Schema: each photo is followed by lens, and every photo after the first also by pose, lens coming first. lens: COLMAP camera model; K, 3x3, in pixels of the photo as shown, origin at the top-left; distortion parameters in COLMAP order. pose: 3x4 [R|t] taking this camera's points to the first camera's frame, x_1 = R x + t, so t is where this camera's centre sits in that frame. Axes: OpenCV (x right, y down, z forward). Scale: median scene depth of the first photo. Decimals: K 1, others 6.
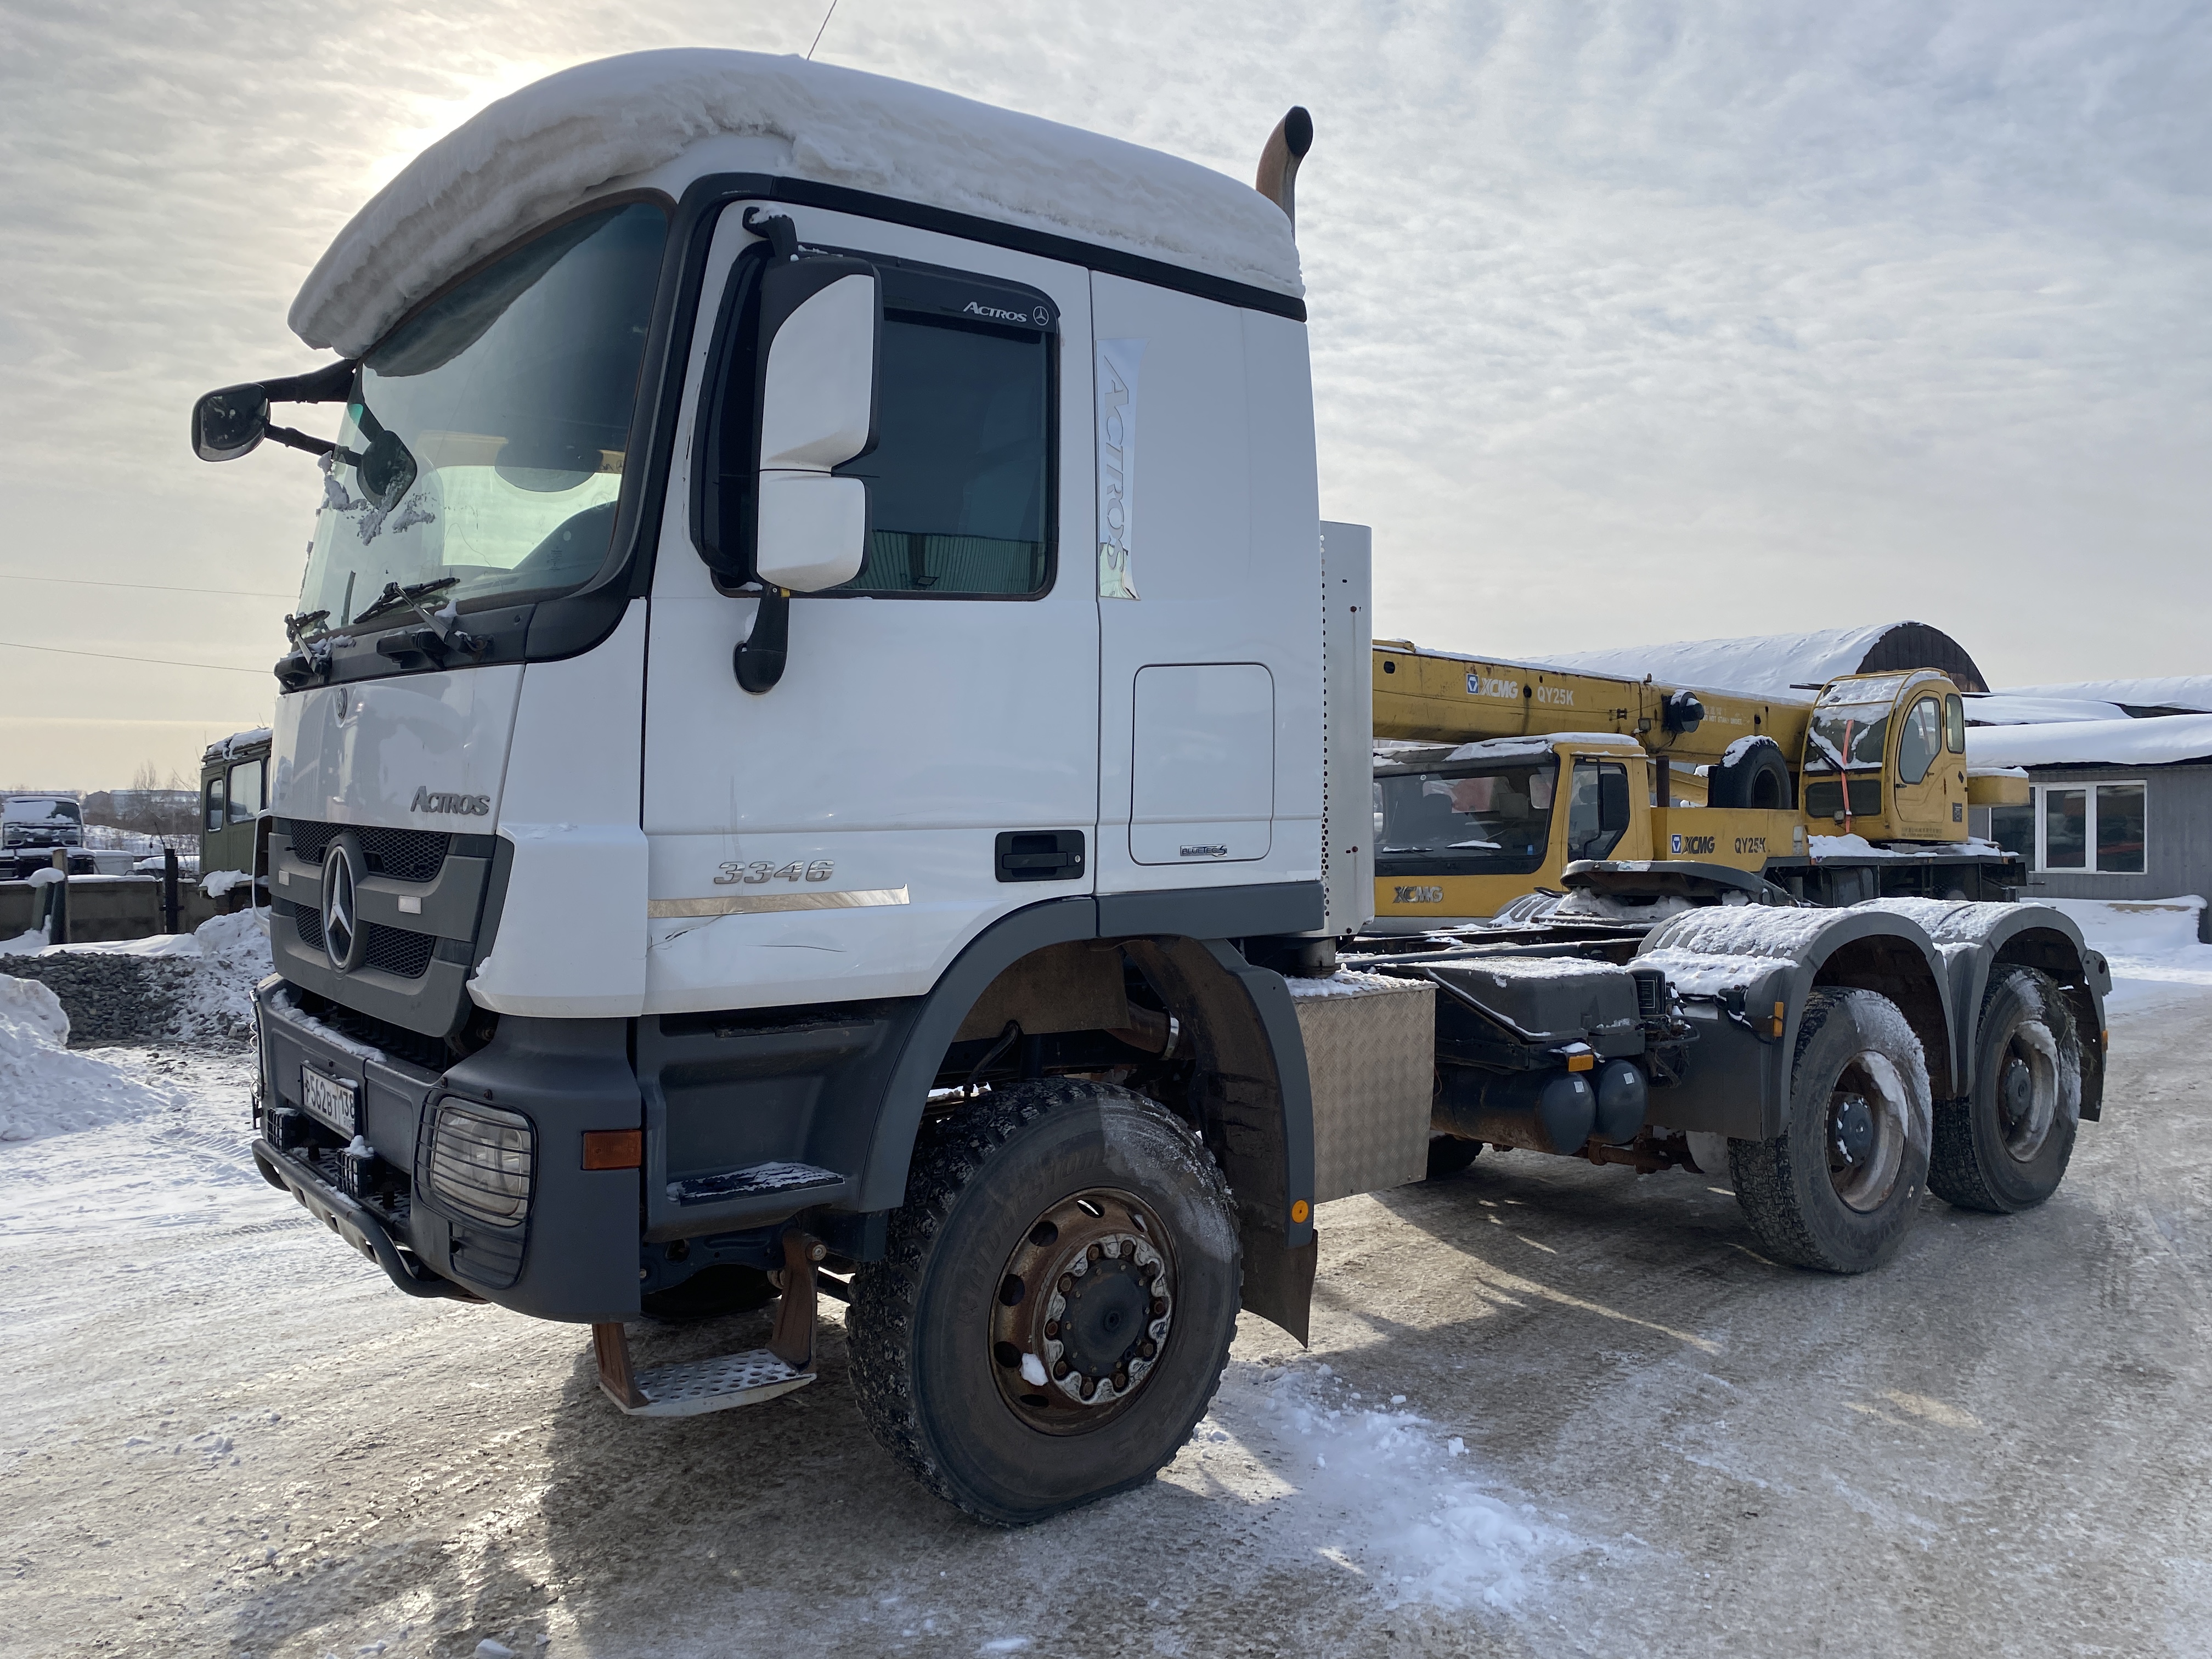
lens RADIAL K [[1686.4, 0, 1123.1], [0, 1686.4, 844.8], [0, 0, 1]] dist [0.044386, -0.033677]
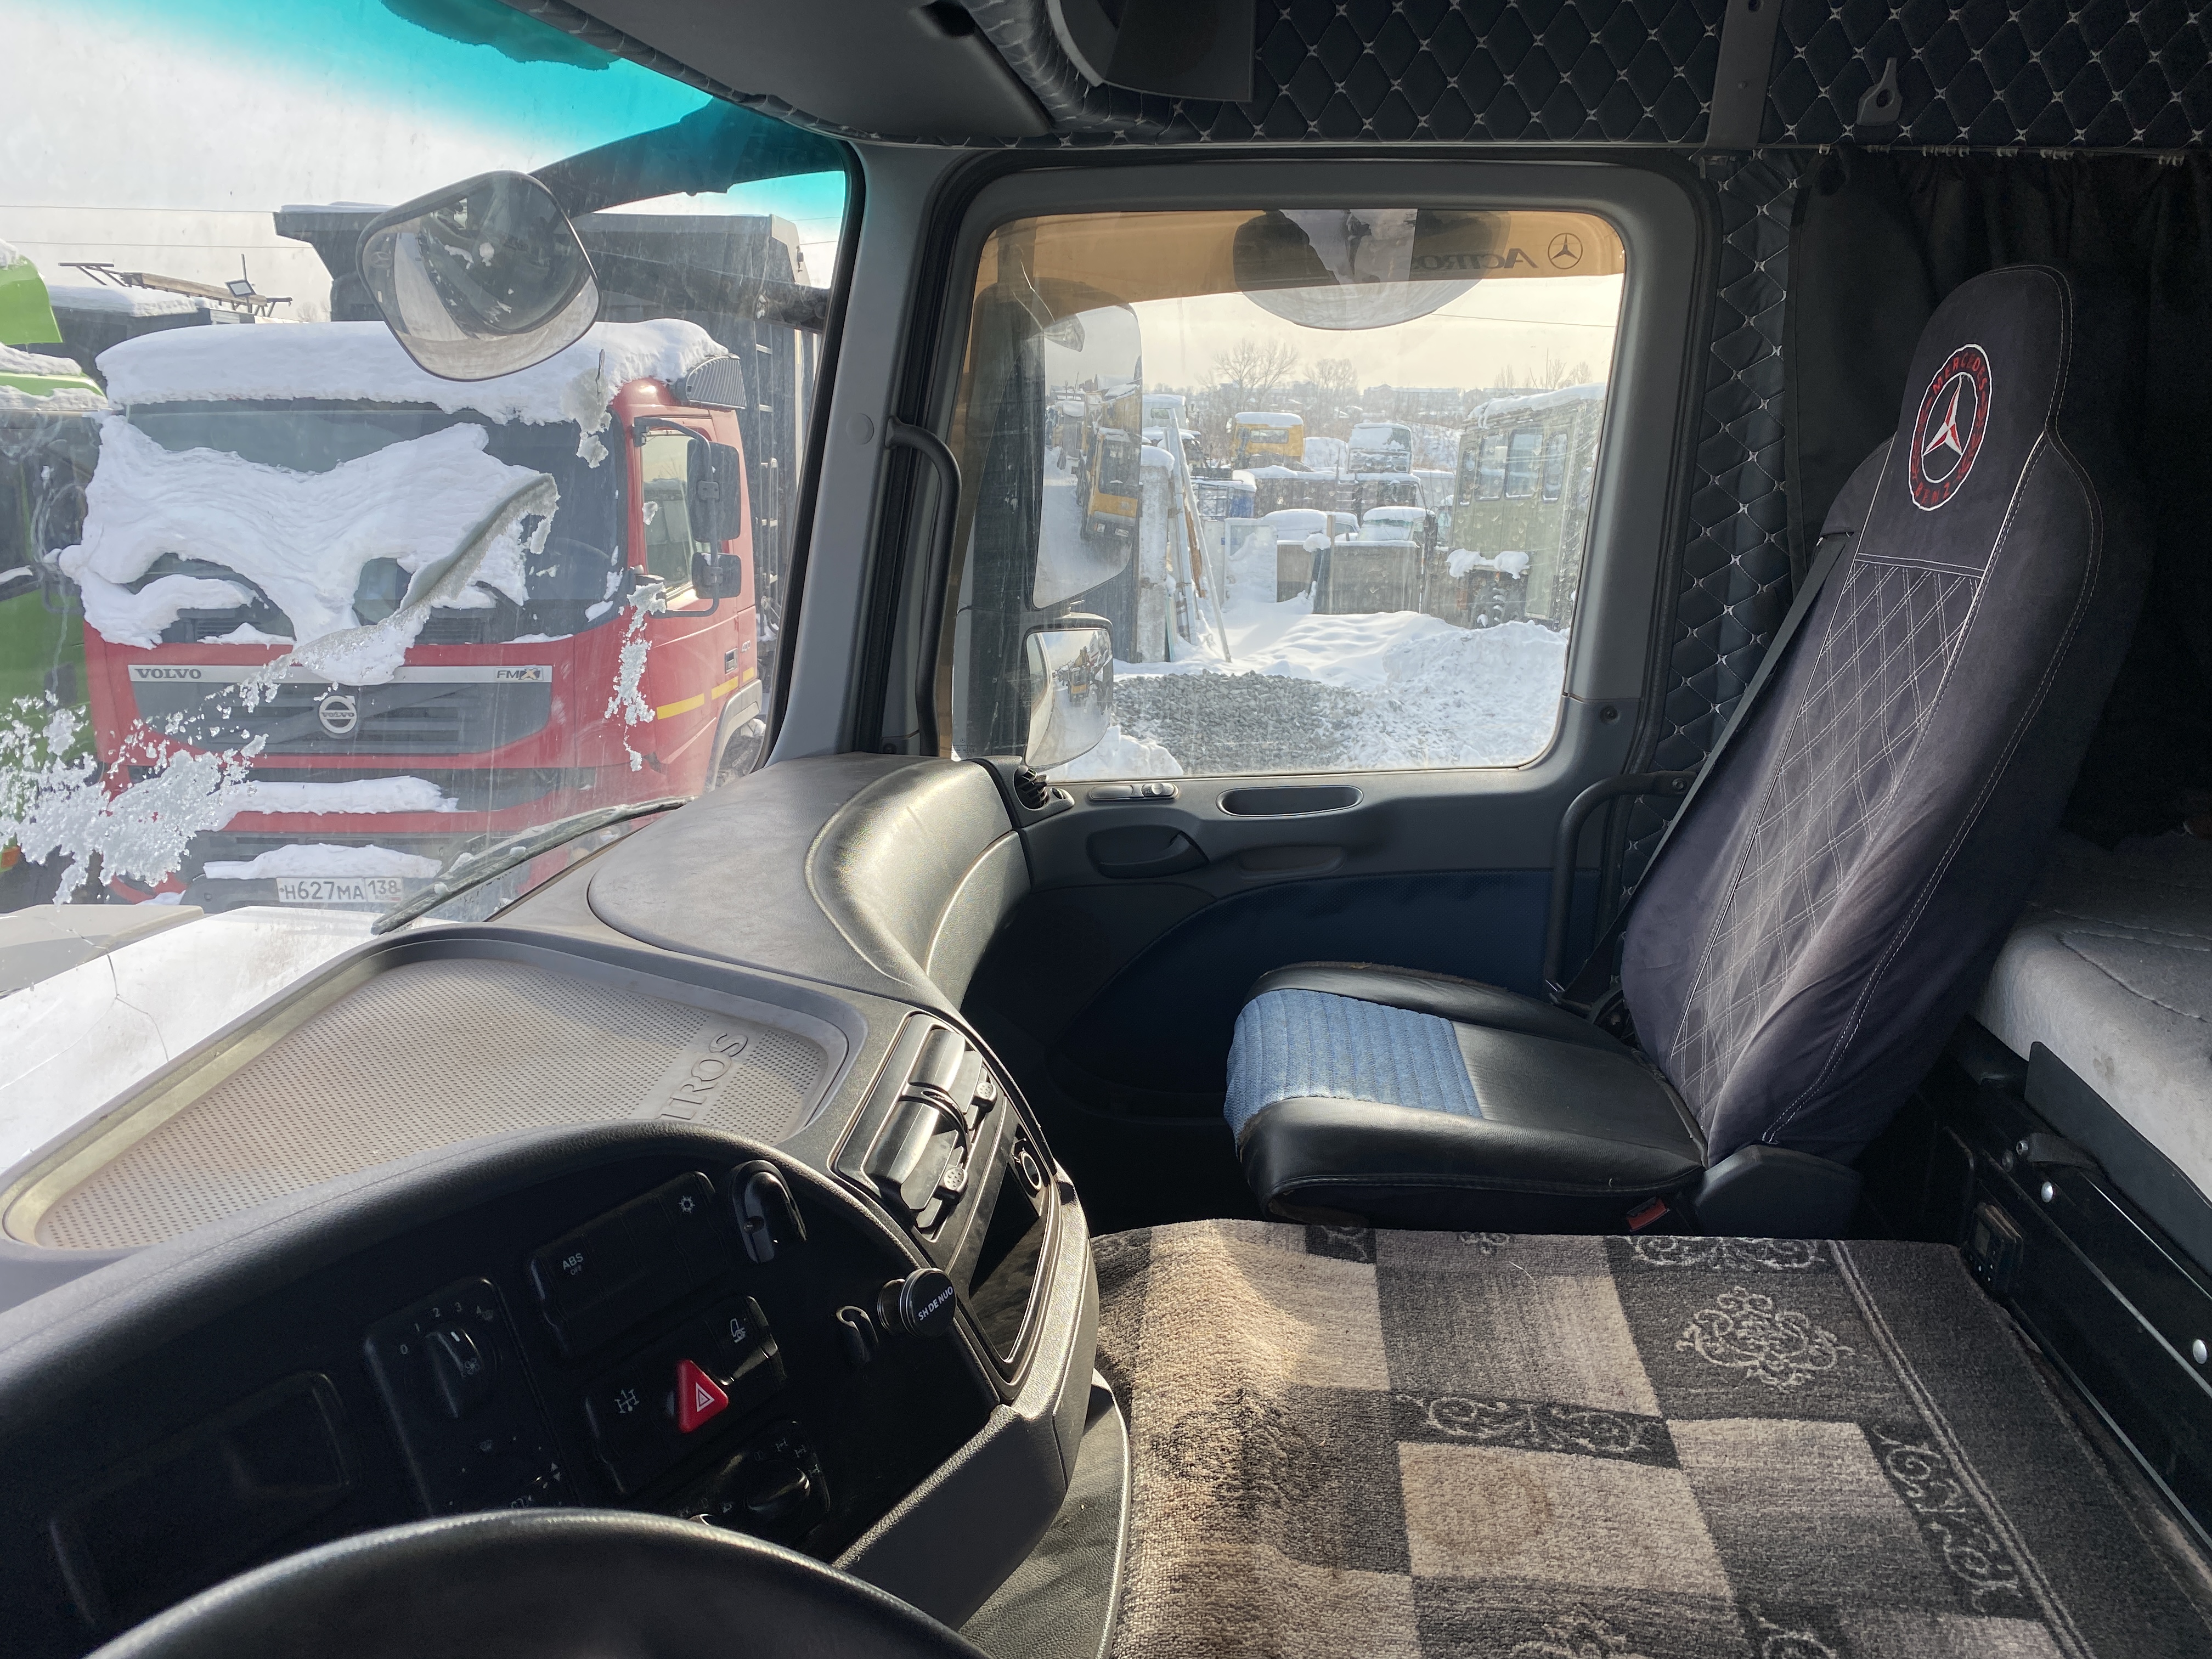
lens RADIAL K [[1686.4, 0, 1123.1], [0, 1686.4, 844.8], [0, 0, 1]] dist [0.044386, -0.033677]
pose [[0.738293, 0.190007, -0.647163, -0.143956], [-0.039017, 0.969925, 0.240258, -0.251156], [0.673350, -0.152130, 0.723503, 0.892103]]
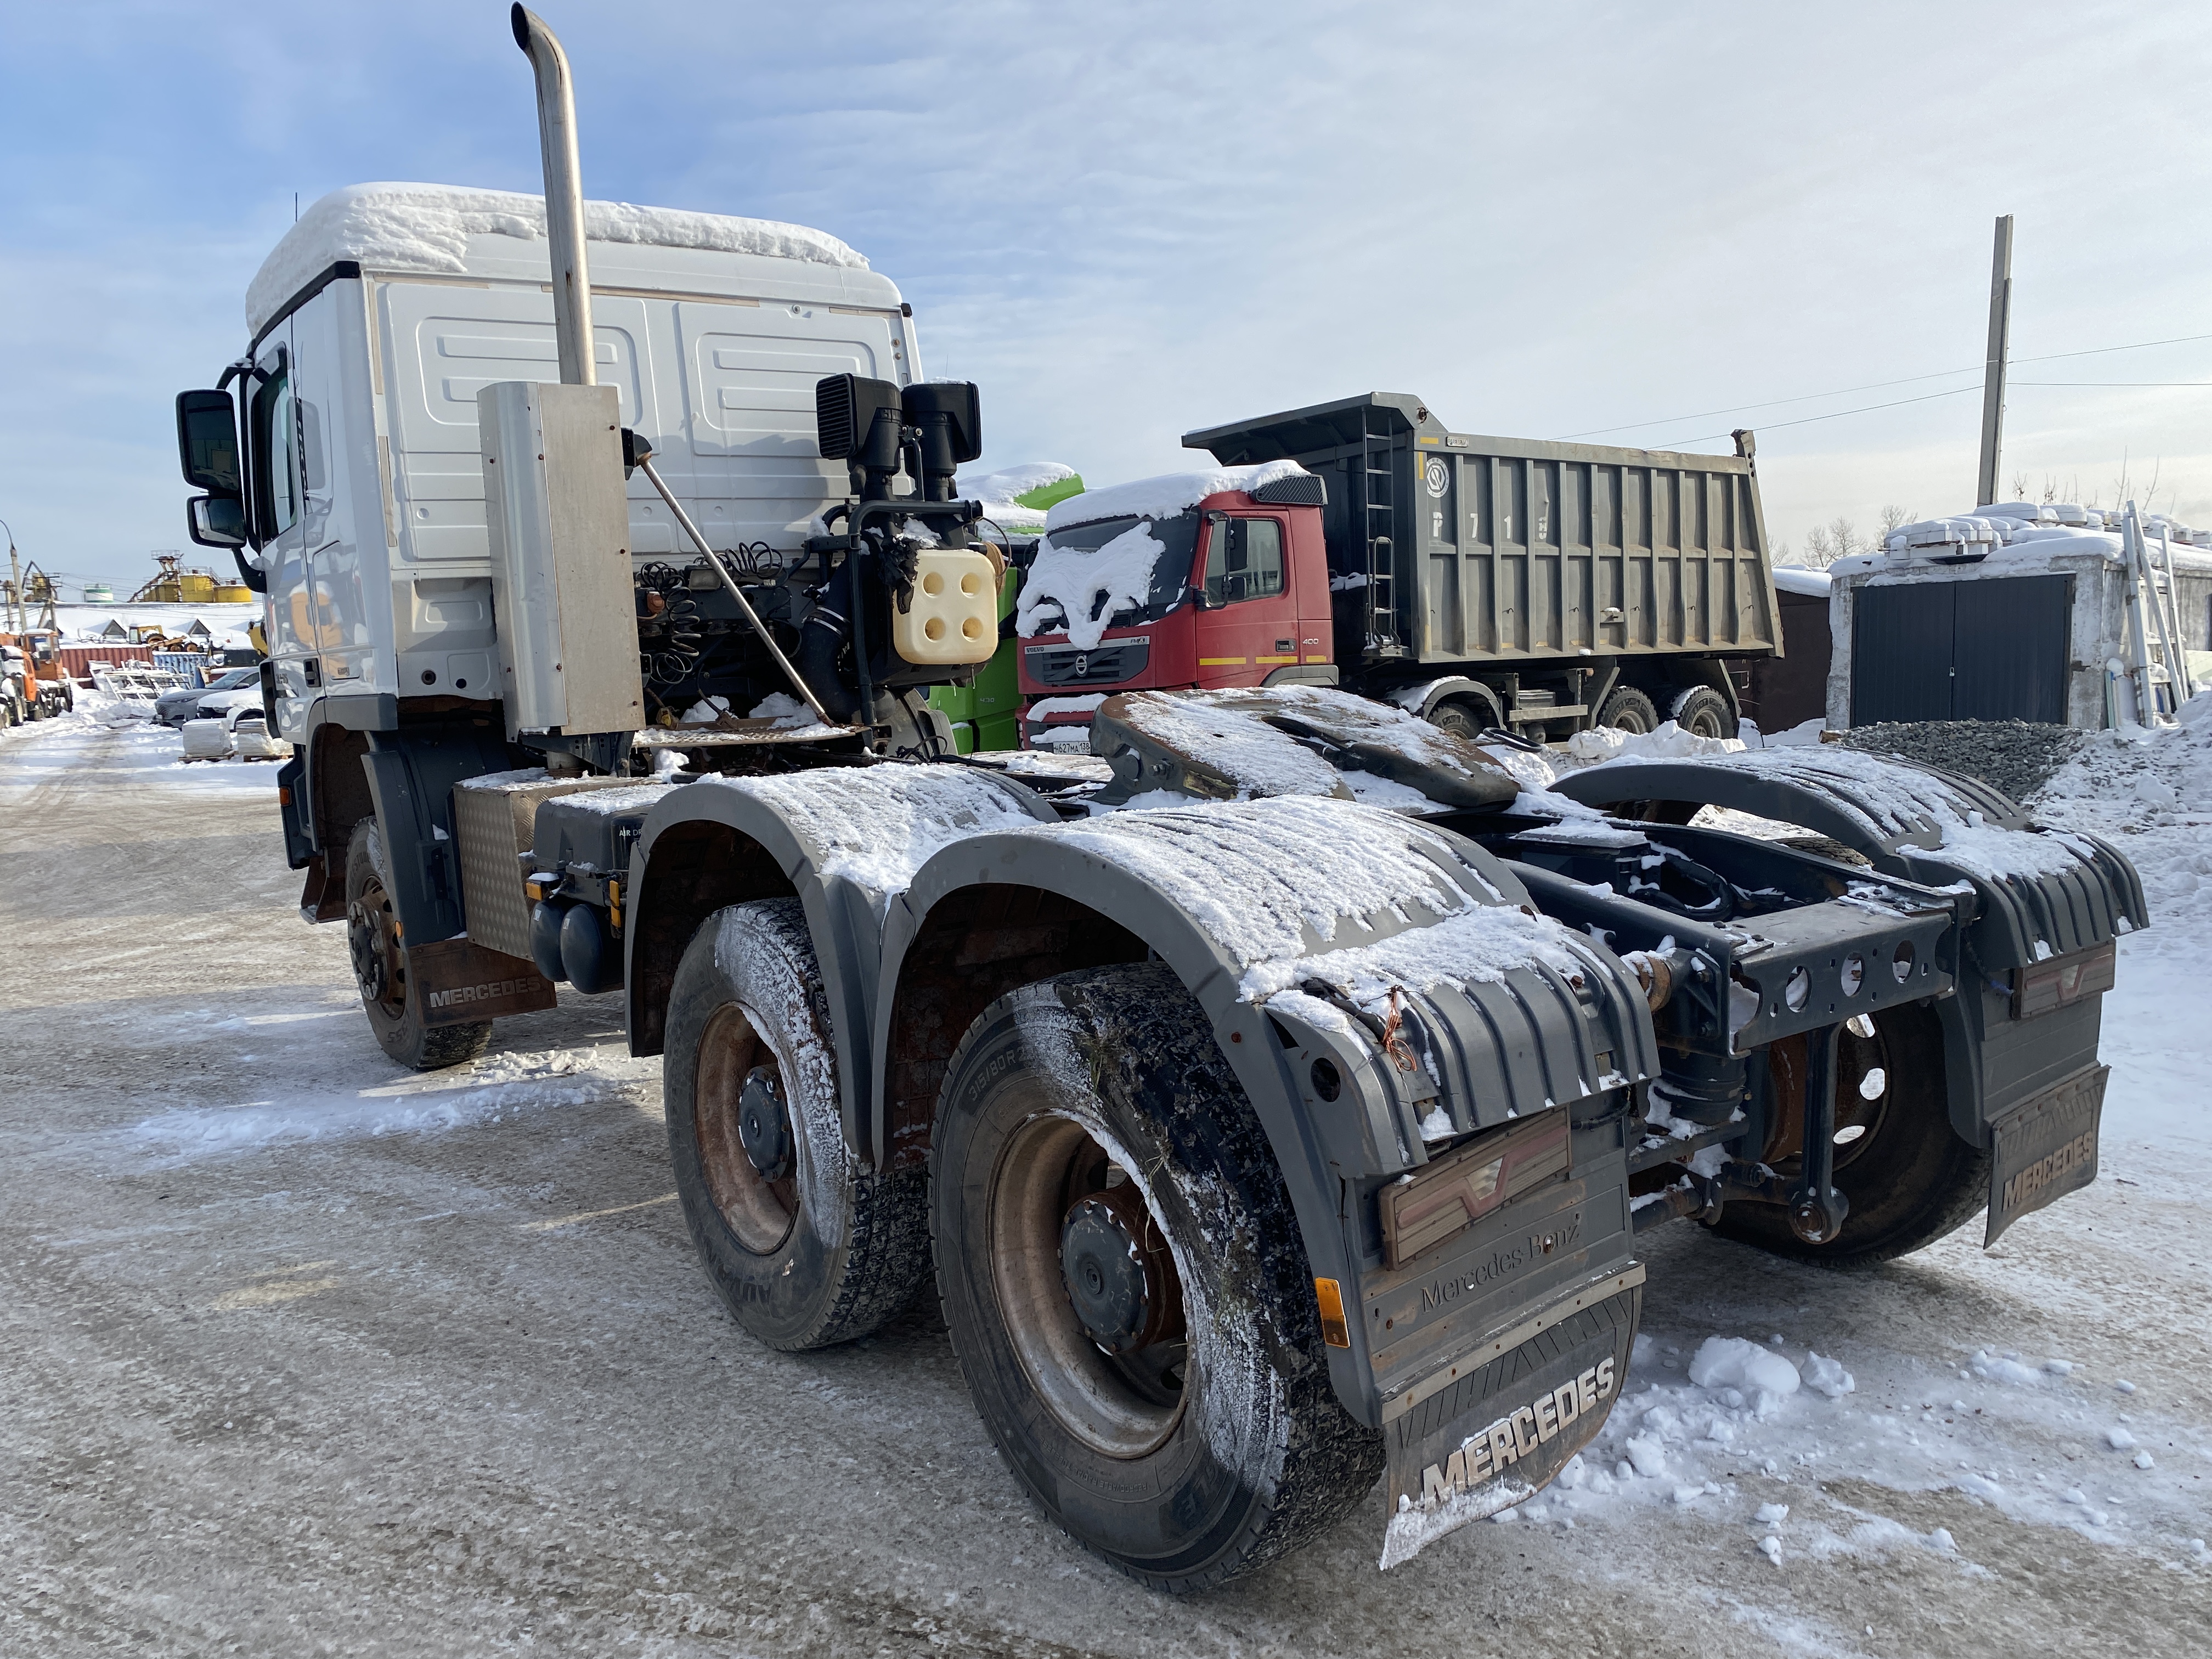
lens RADIAL K [[1686.4, 0, 1123.1], [0, 1686.4, 844.8], [0, 0, 1]] dist [0.044386, -0.033677]
pose [[-0.028410, 0.124963, -0.991755, 1.577227], [0.021951, 0.991994, 0.124365, -0.015661], [0.999355, -0.018237, -0.030926, 1.751055]]
